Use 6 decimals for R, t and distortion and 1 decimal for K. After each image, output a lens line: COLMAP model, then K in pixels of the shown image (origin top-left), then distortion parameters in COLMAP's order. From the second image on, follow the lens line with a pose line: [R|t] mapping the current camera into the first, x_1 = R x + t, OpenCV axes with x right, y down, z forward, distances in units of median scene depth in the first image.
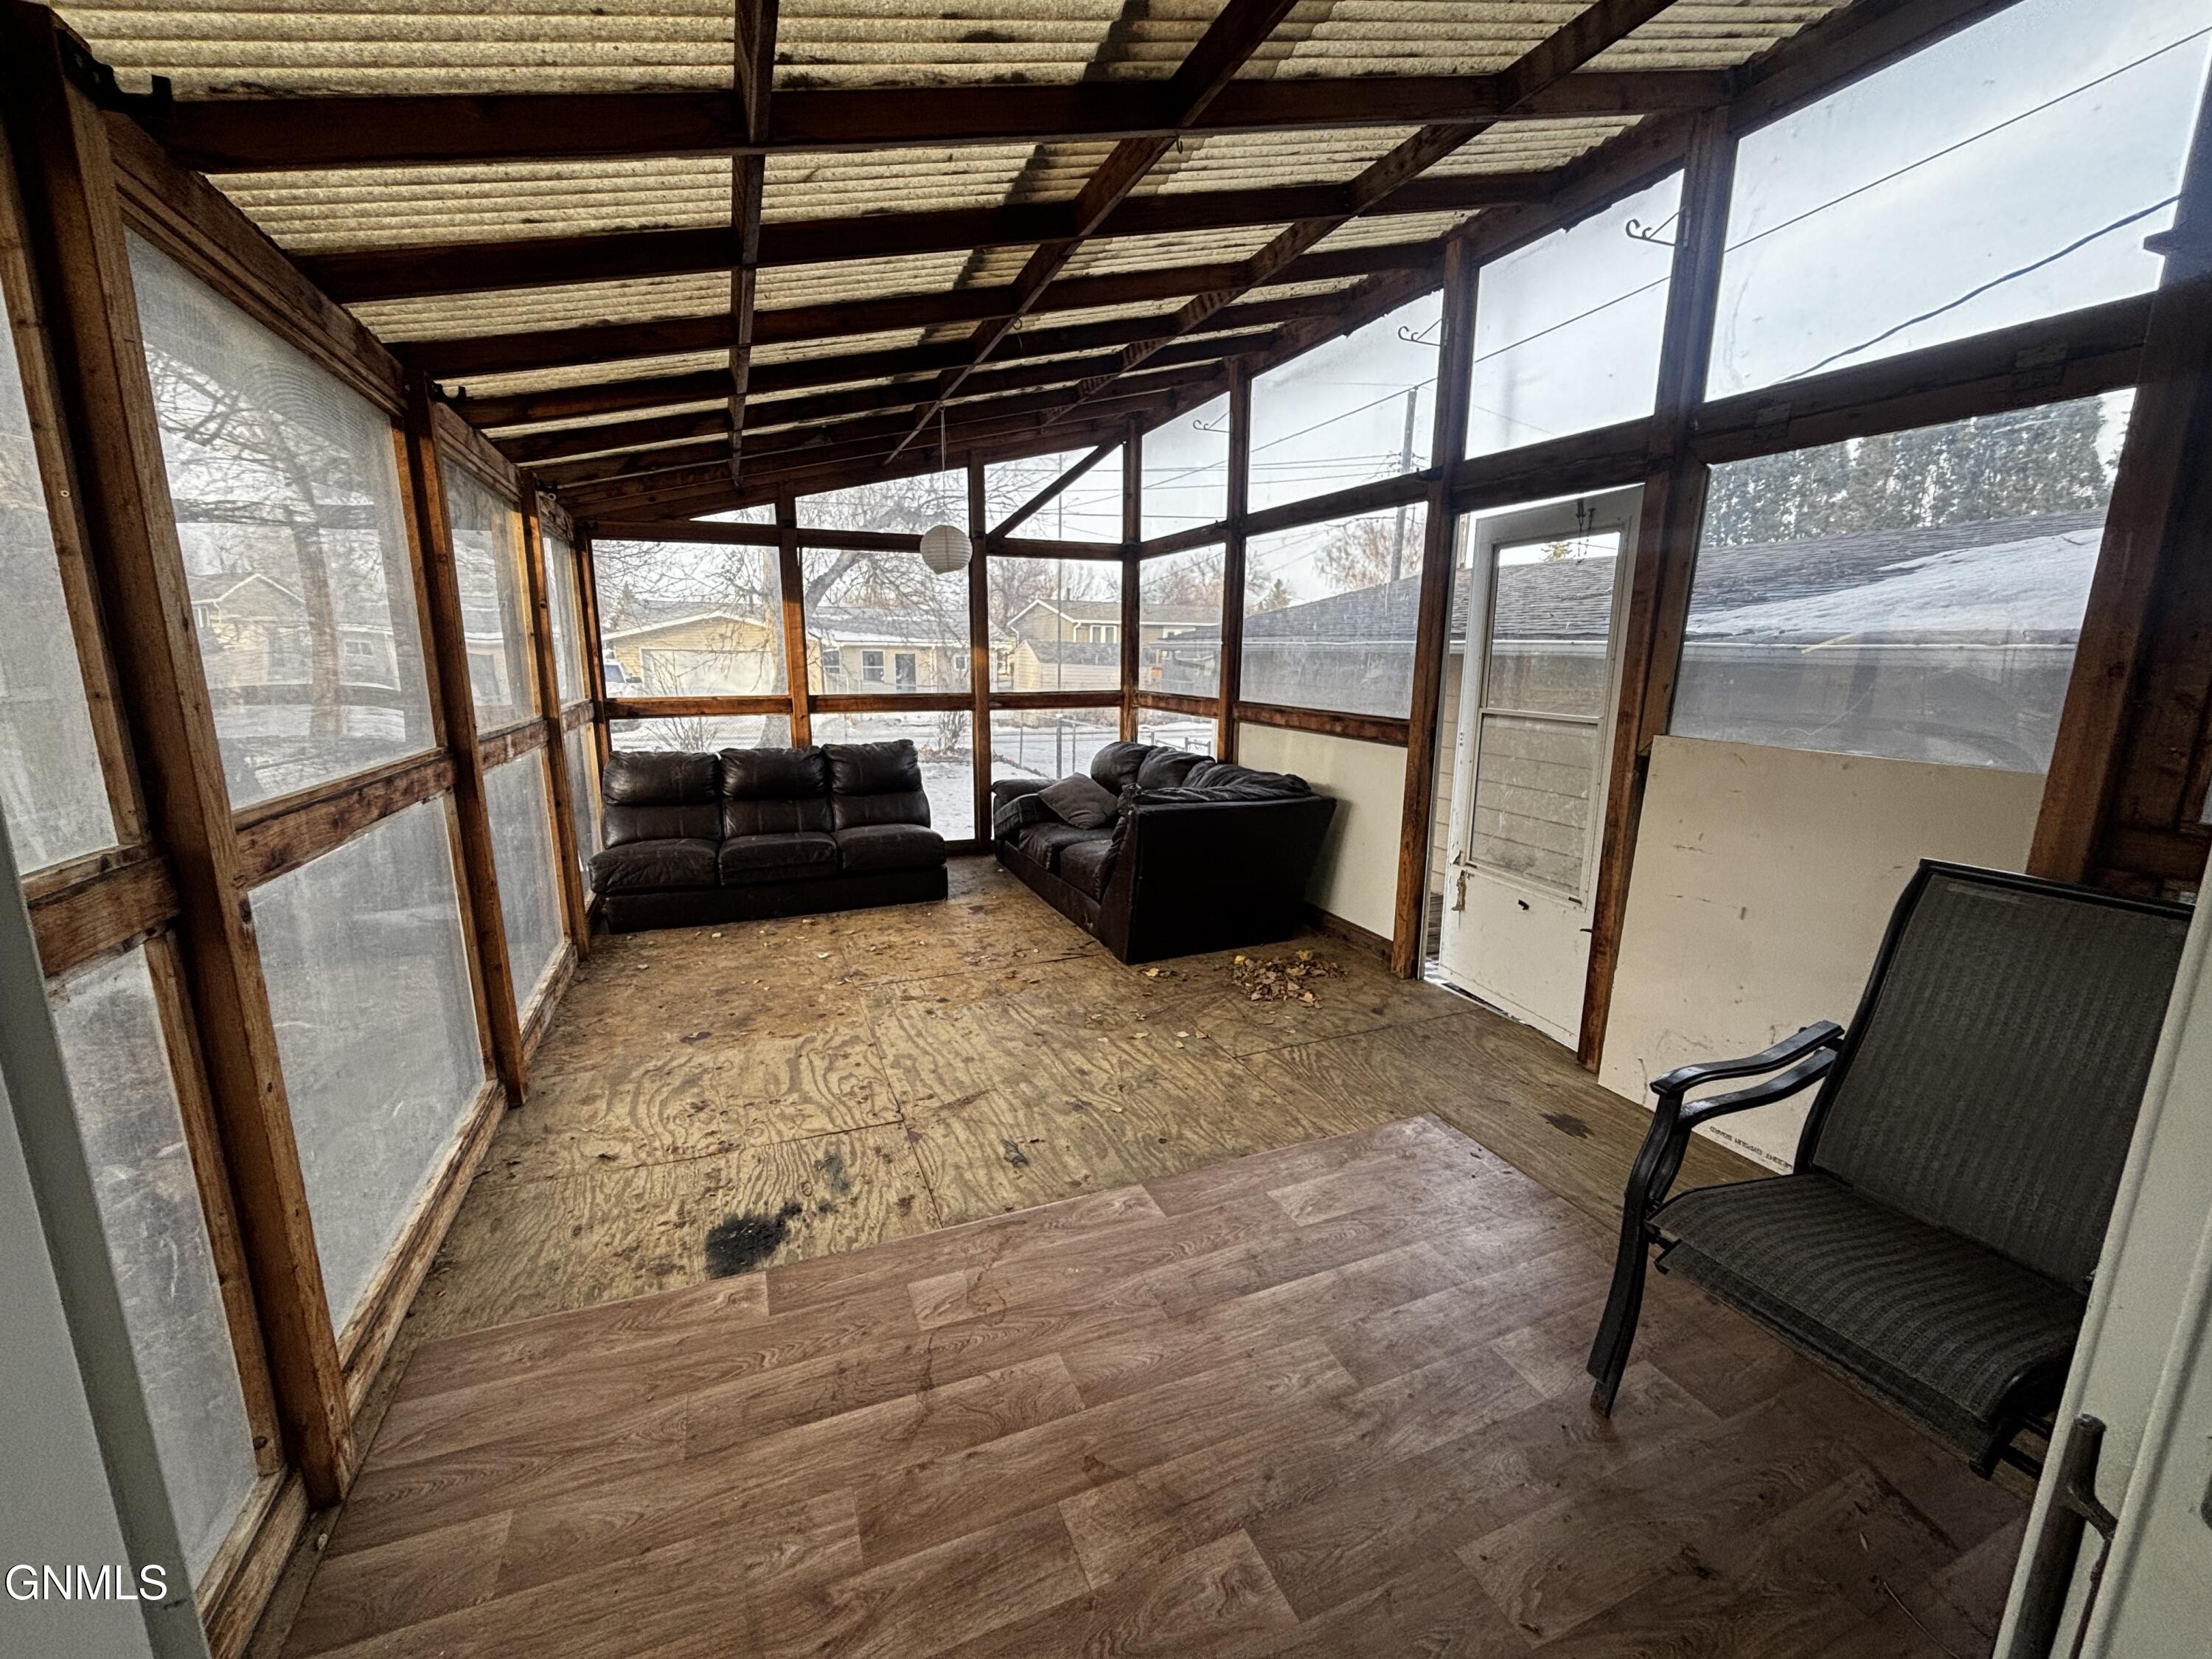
lens RADIAL K [[897.9, 0, 1090.2], [0, 897.9, 810.6], [0, 0, 1]] dist [0.005012, 0.001862]
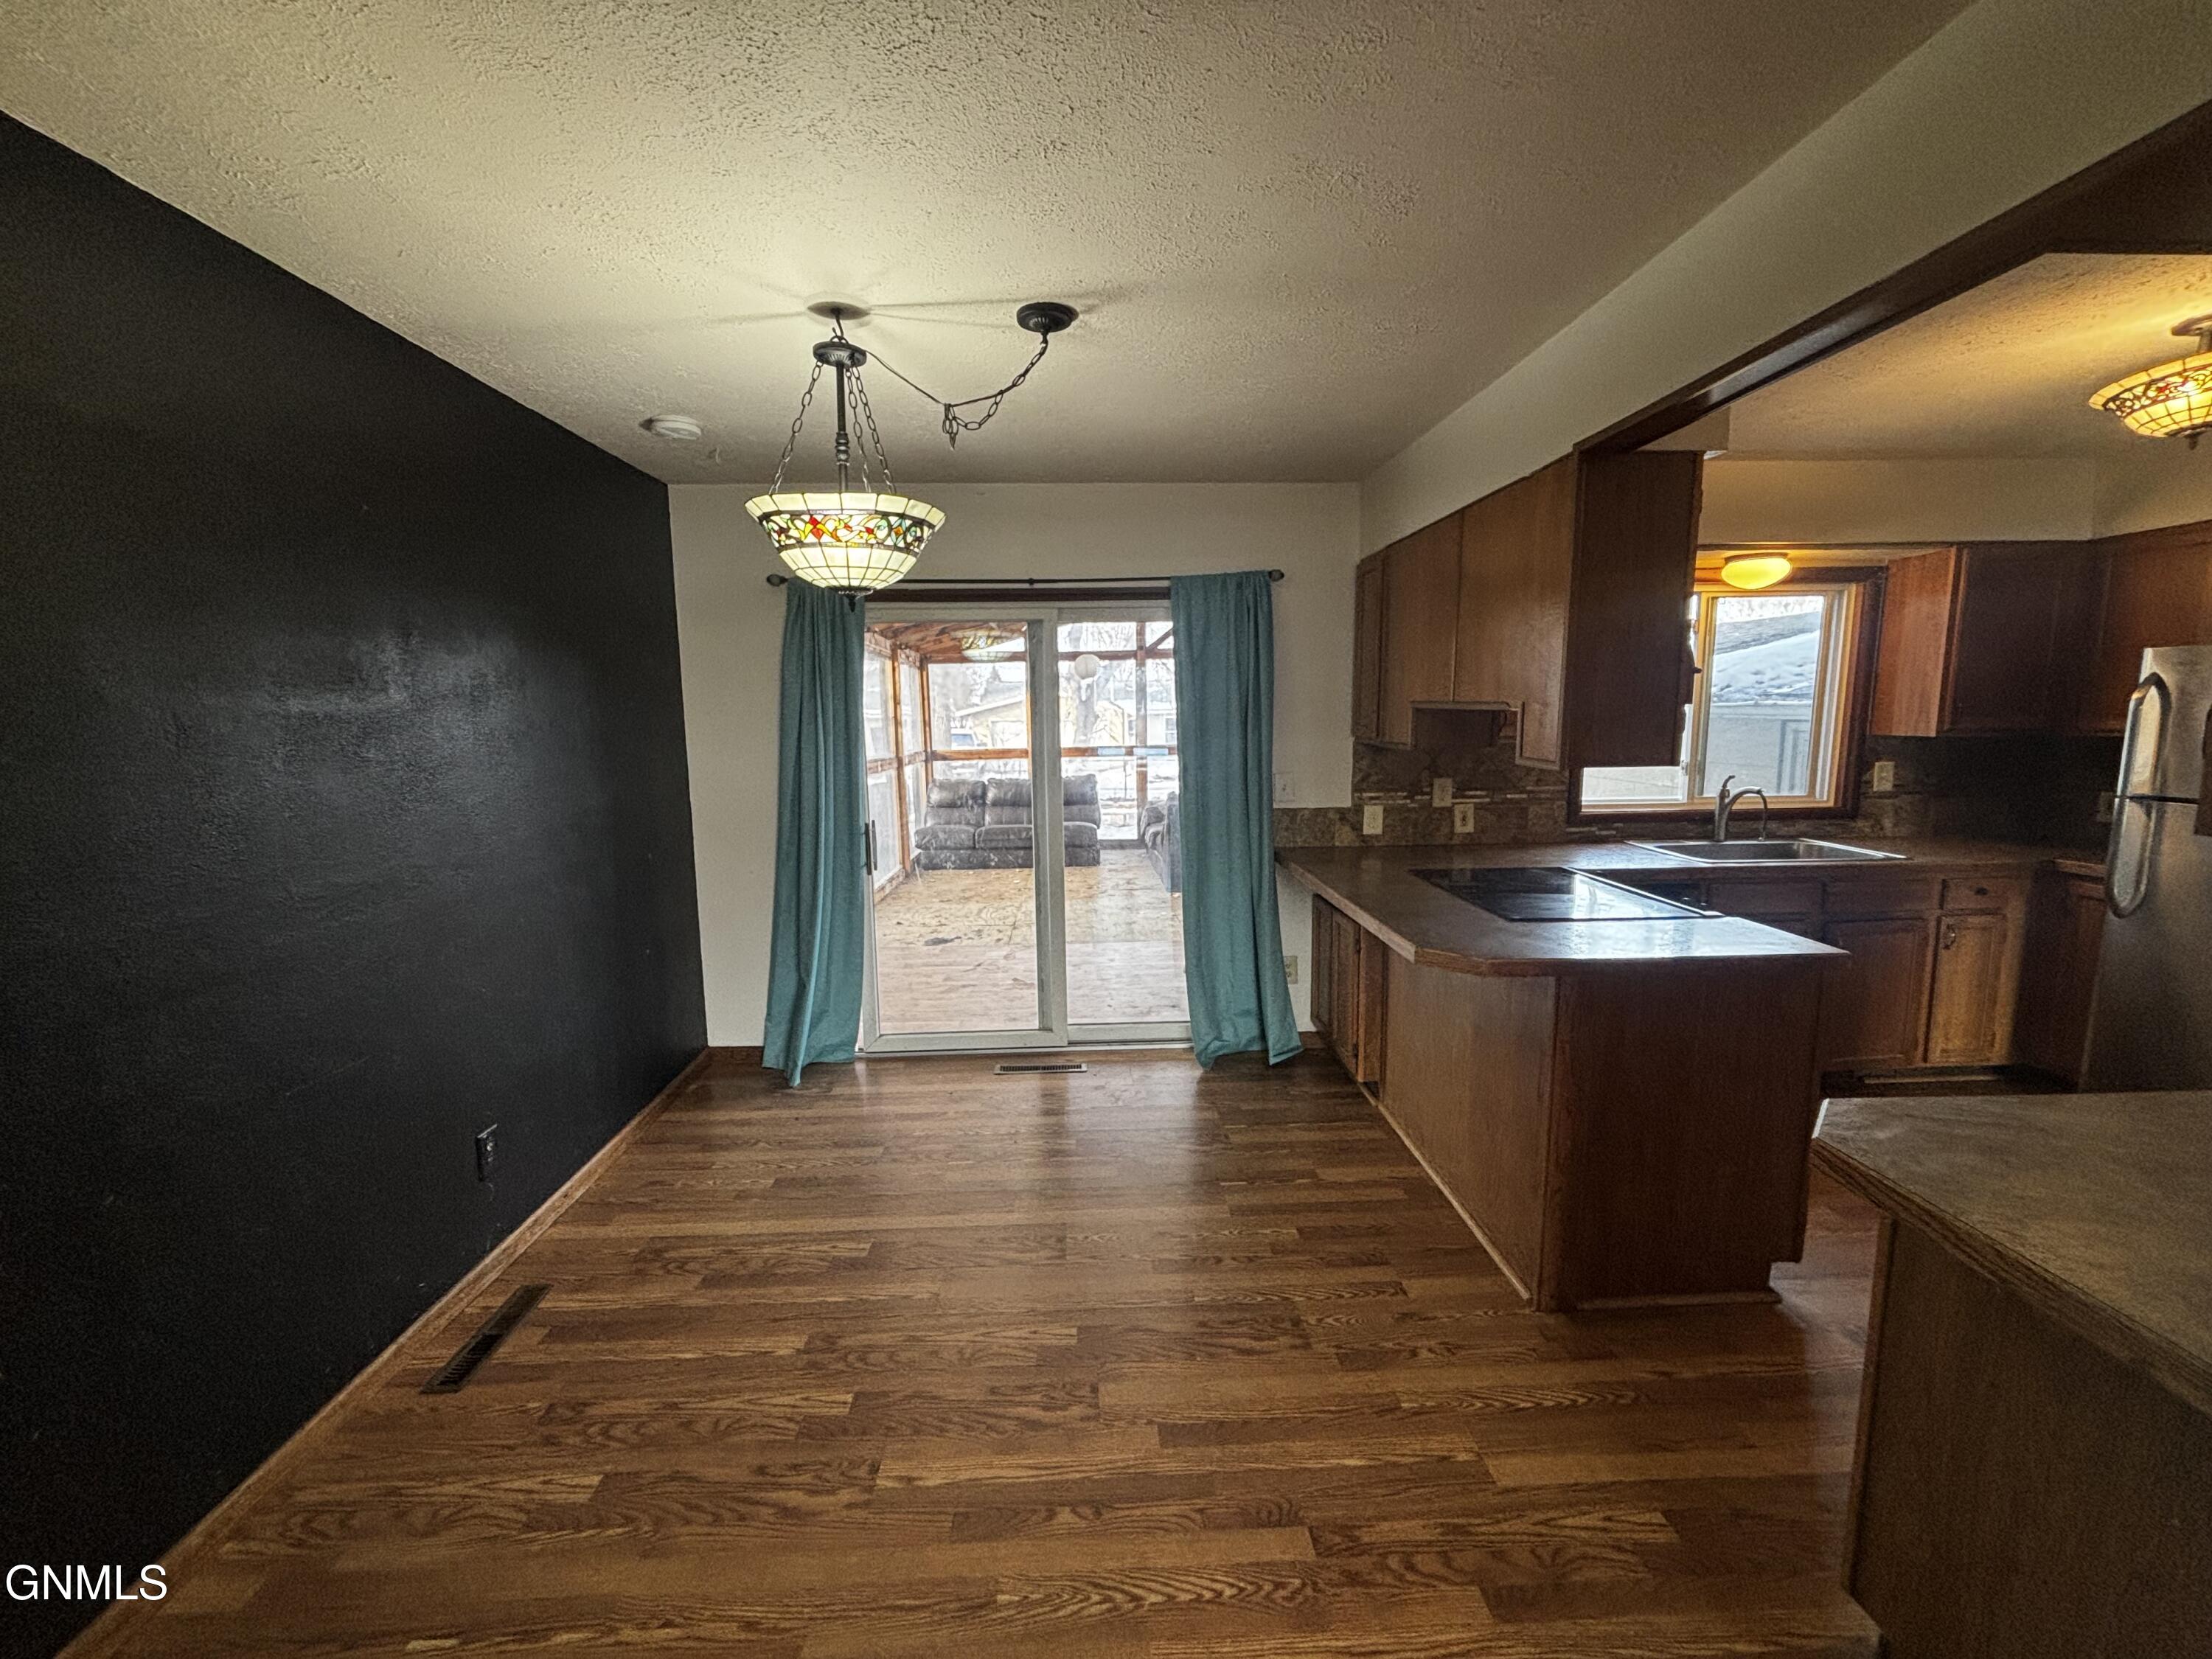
lens RADIAL K [[897.9, 0, 1107.2], [0, 897.9, 834.8], [0, 0, 1]] dist [0.005012, 0.001862]
pose [[0.940221, 0.031576, -0.339098, 0.460307], [-0.044969, 0.998485, -0.031709, 0.099319], [0.337583, 0.045063, 0.940217, -0.638382]]
